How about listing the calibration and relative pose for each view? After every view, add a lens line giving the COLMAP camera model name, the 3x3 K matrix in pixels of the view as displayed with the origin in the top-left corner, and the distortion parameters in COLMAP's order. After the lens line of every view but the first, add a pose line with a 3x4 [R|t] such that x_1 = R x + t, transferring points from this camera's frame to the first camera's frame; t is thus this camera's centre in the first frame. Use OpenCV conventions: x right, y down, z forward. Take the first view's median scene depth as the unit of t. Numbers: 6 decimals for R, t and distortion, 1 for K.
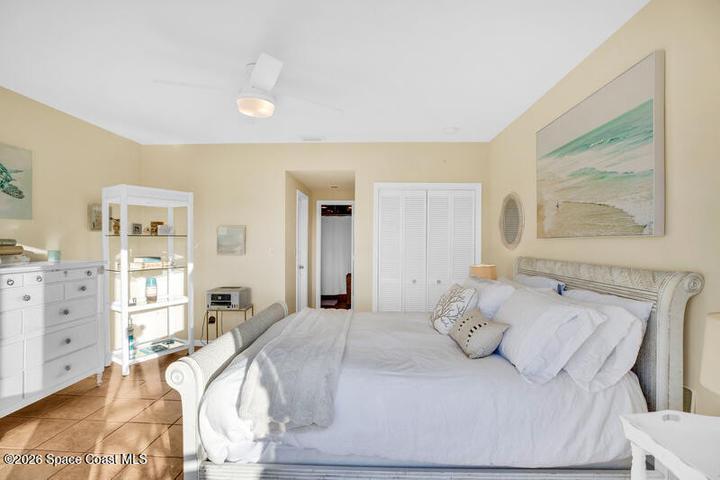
lens RADIAL K [[331.7, 0, 361.3], [0, 331.7, 240.8], [0, 0, 1]] dist [-0.041970, 0.011468]
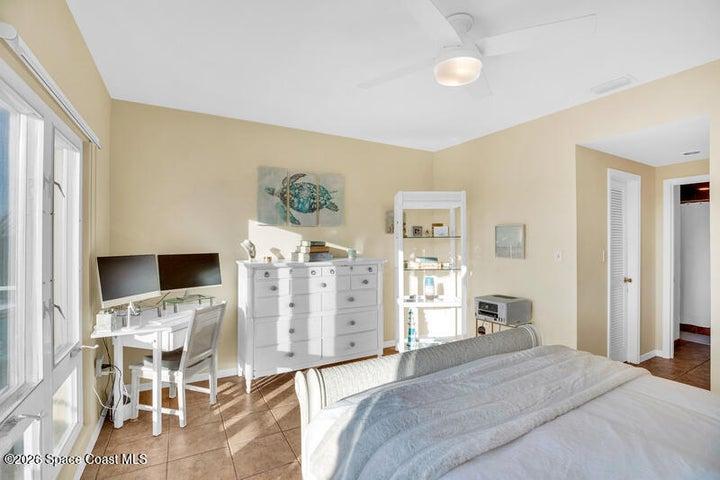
lens RADIAL K [[331.7, 0, 360.3], [0, 331.7, 239.1], [0, 0, 1]] dist [-0.041970, 0.011468]
pose [[0.531756, -0.007491, -0.846865, 0.138239], [0.002589, 0.999971, -0.007220, -0.002464], [0.846894, 0.001646, 0.531759, 0.252838]]
